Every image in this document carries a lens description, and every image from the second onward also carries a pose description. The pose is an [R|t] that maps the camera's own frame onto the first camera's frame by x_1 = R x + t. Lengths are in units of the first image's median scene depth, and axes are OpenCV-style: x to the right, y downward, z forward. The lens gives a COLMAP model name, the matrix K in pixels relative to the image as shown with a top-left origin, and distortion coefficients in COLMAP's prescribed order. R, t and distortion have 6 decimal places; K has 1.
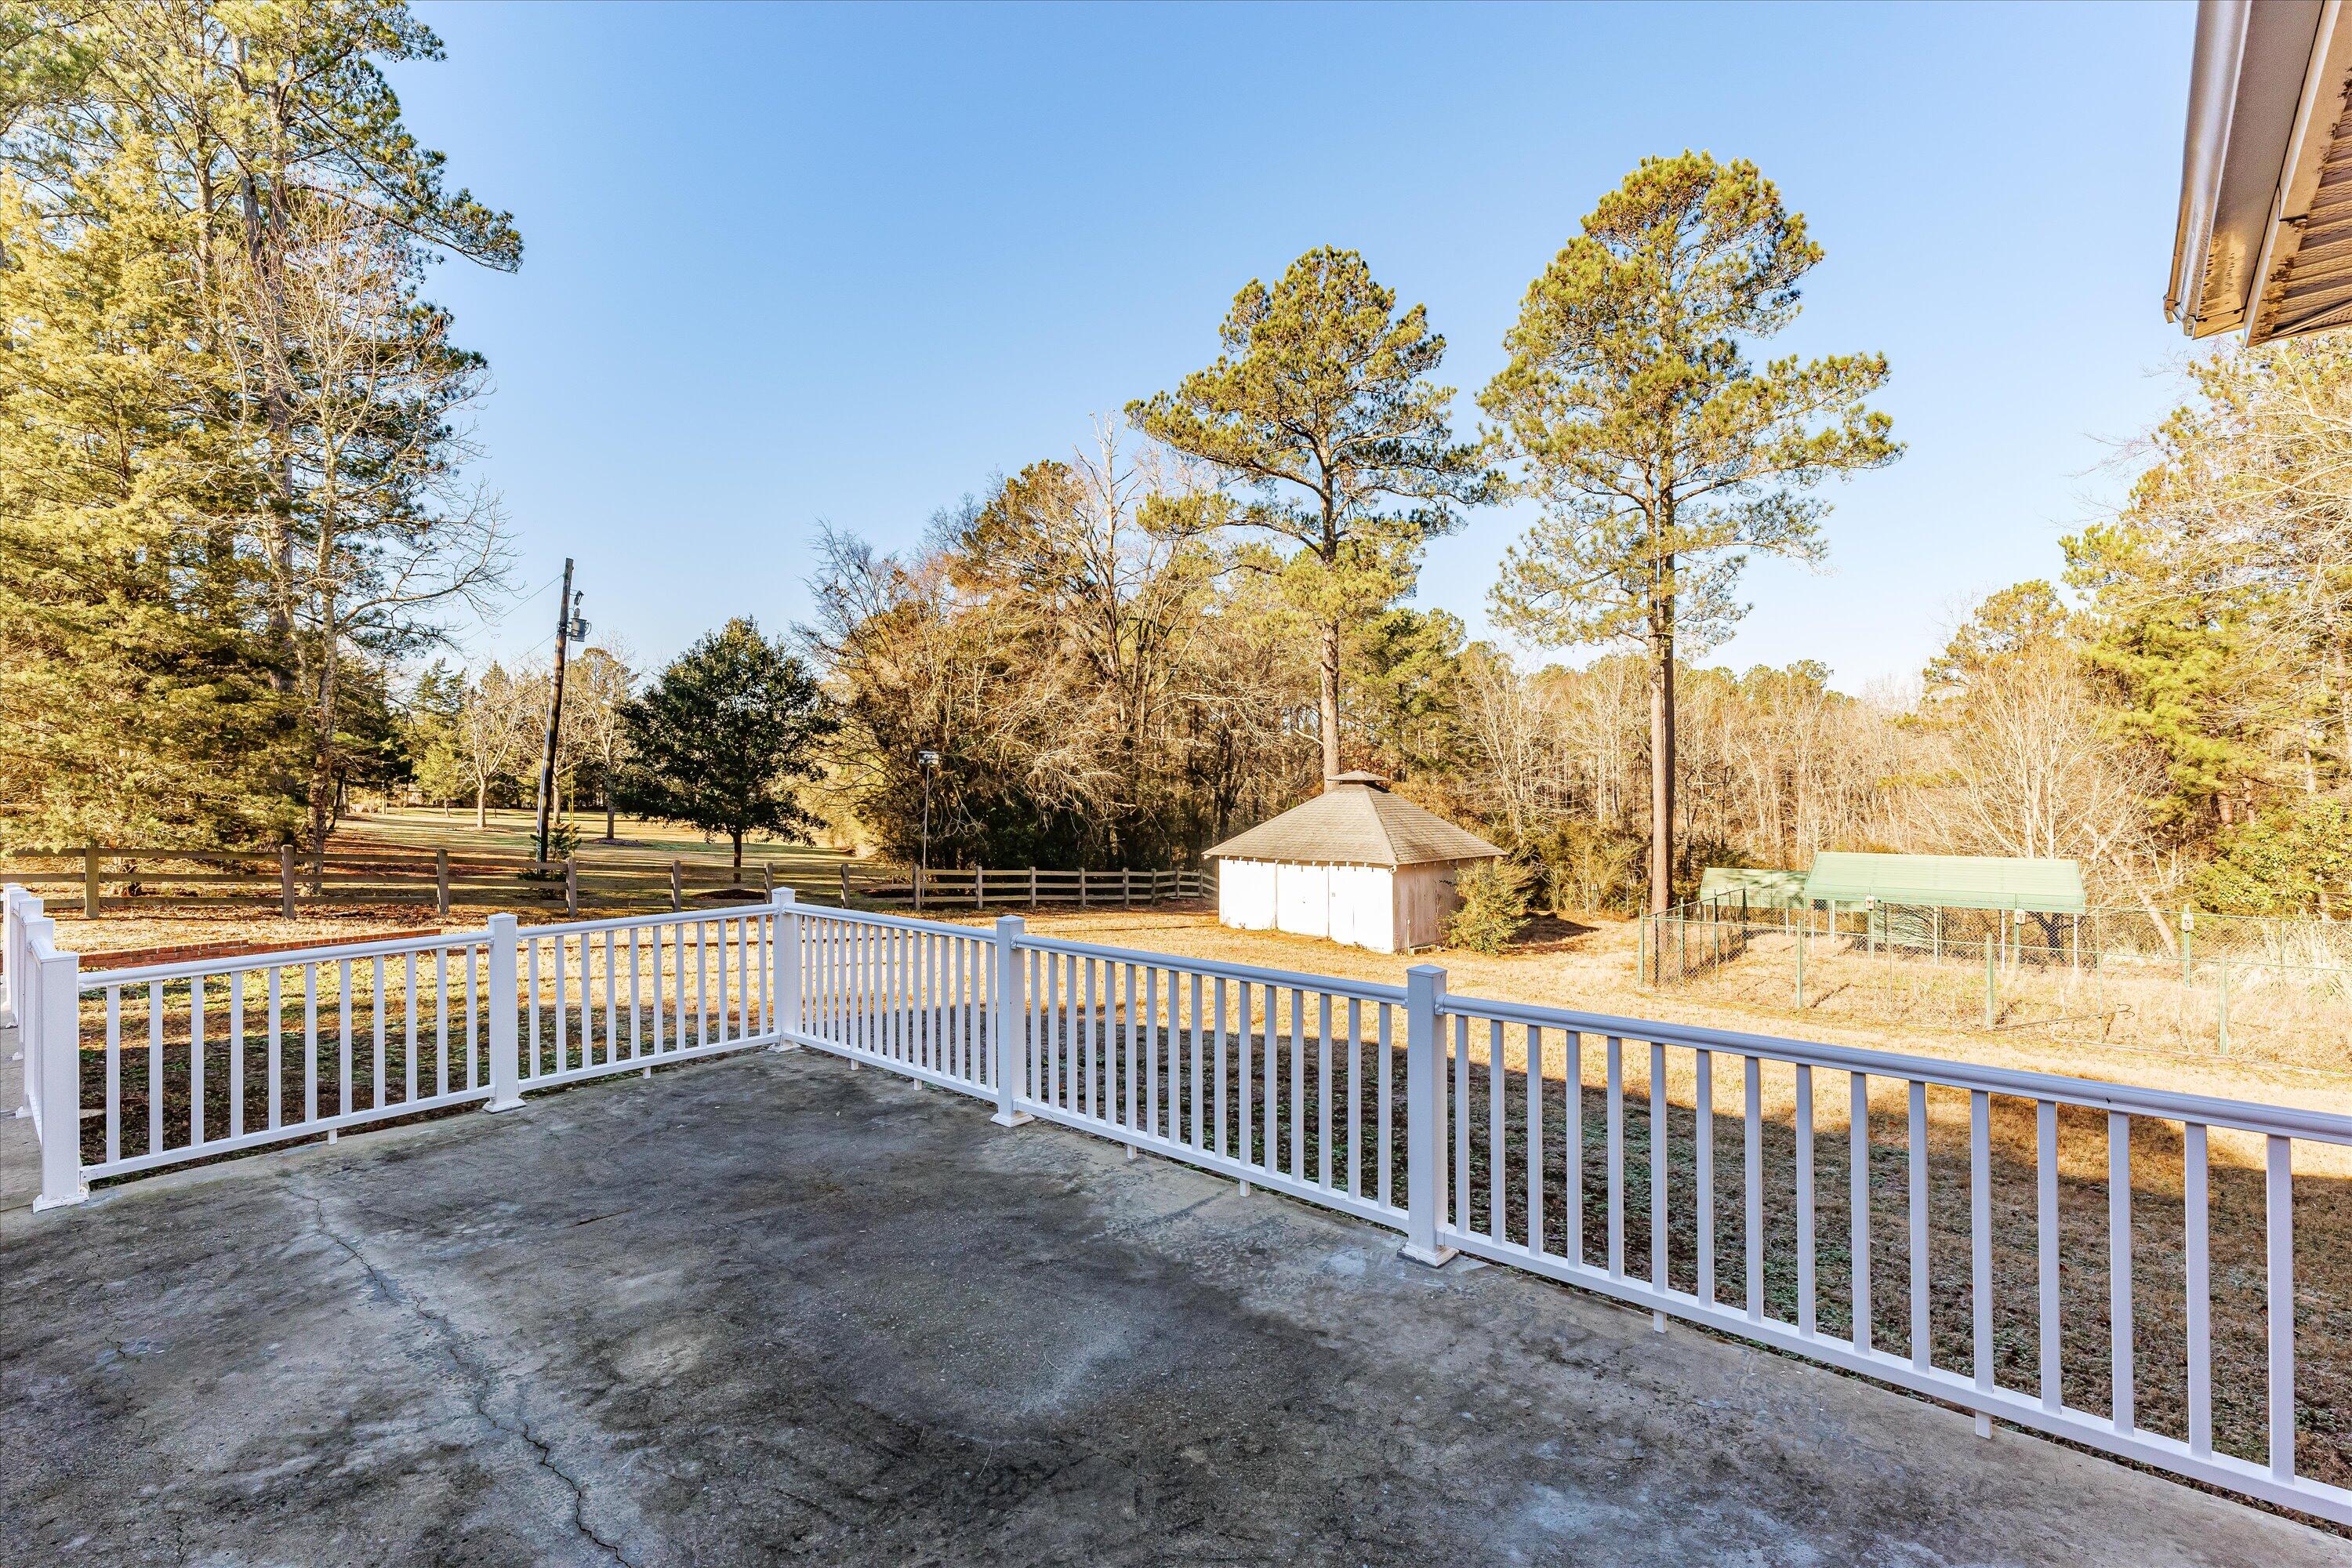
lens RADIAL K [[1027.4, 0, 1227.3], [0, 1027.4, 794.7], [0, 0, 1]] dist [-0.003116, 0.000529]
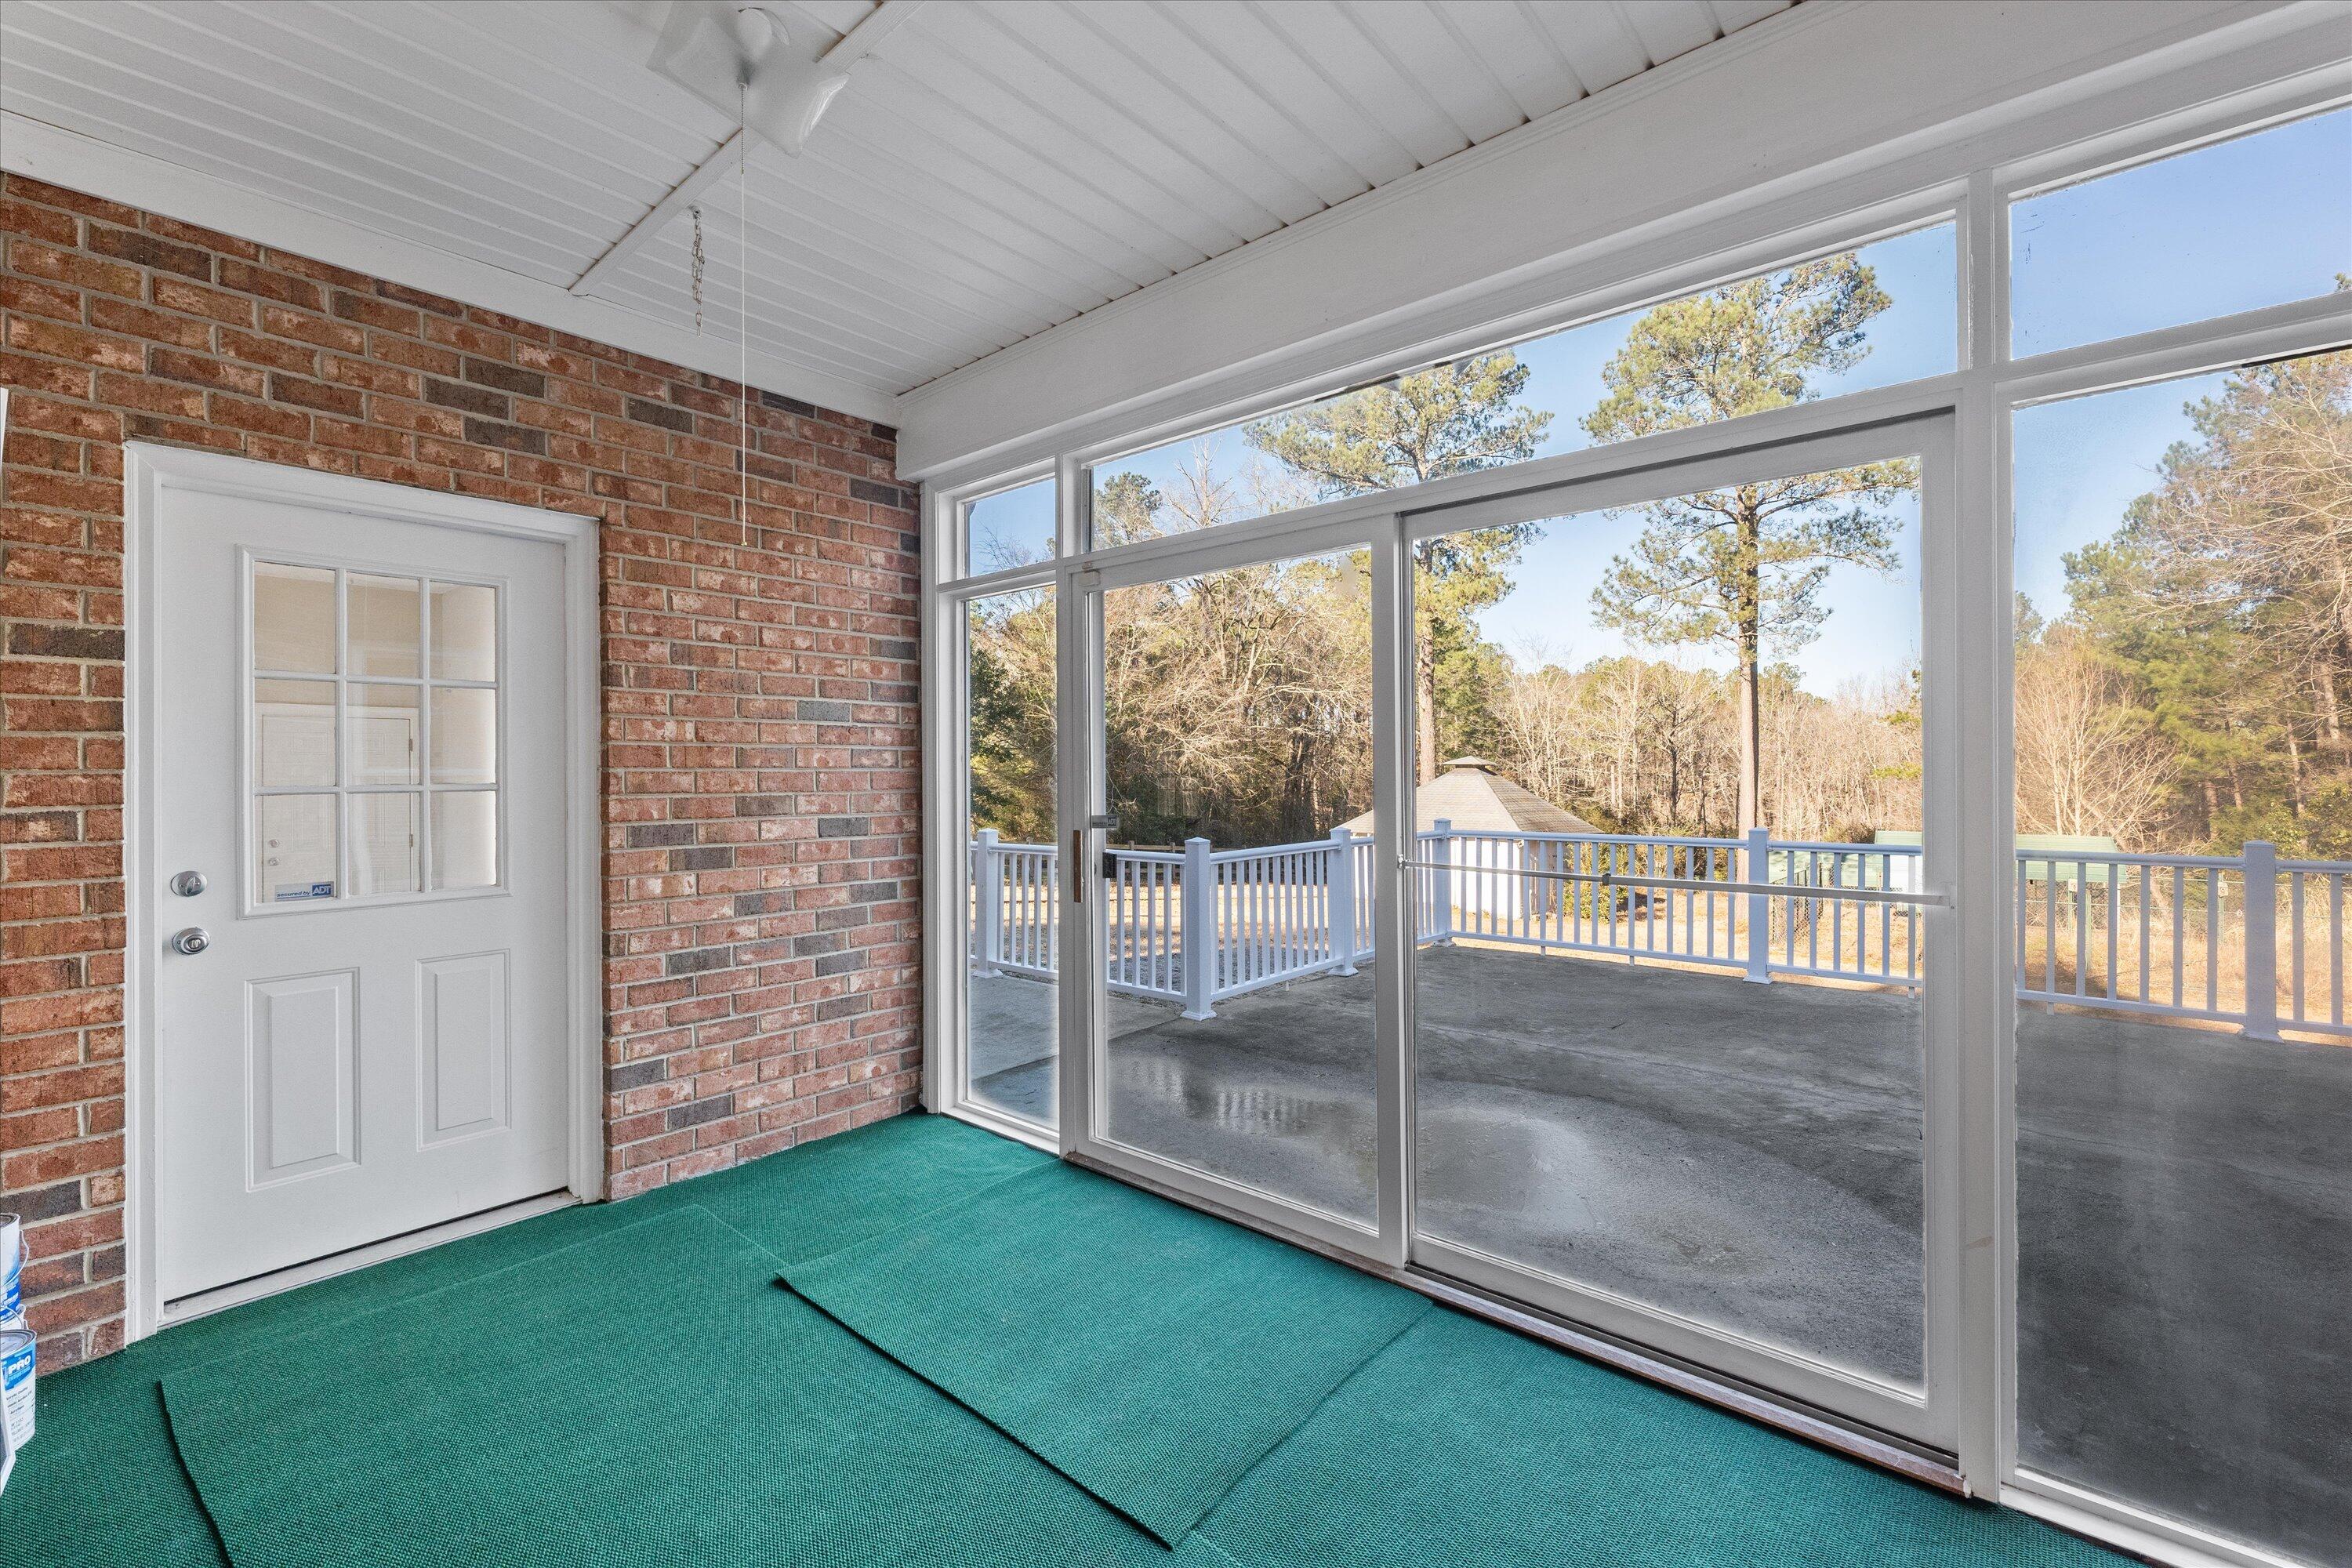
lens RADIAL K [[1027.4, 0, 1165.1], [0, 1027.4, 771.4], [0, 0, 1]] dist [-0.003116, 0.000529]
pose [[0.998774, 0.003325, 0.049386, -0.262738], [-0.002114, 0.999696, -0.024550, 0.019924], [-0.049452, 0.024415, 0.998478, -0.077055]]
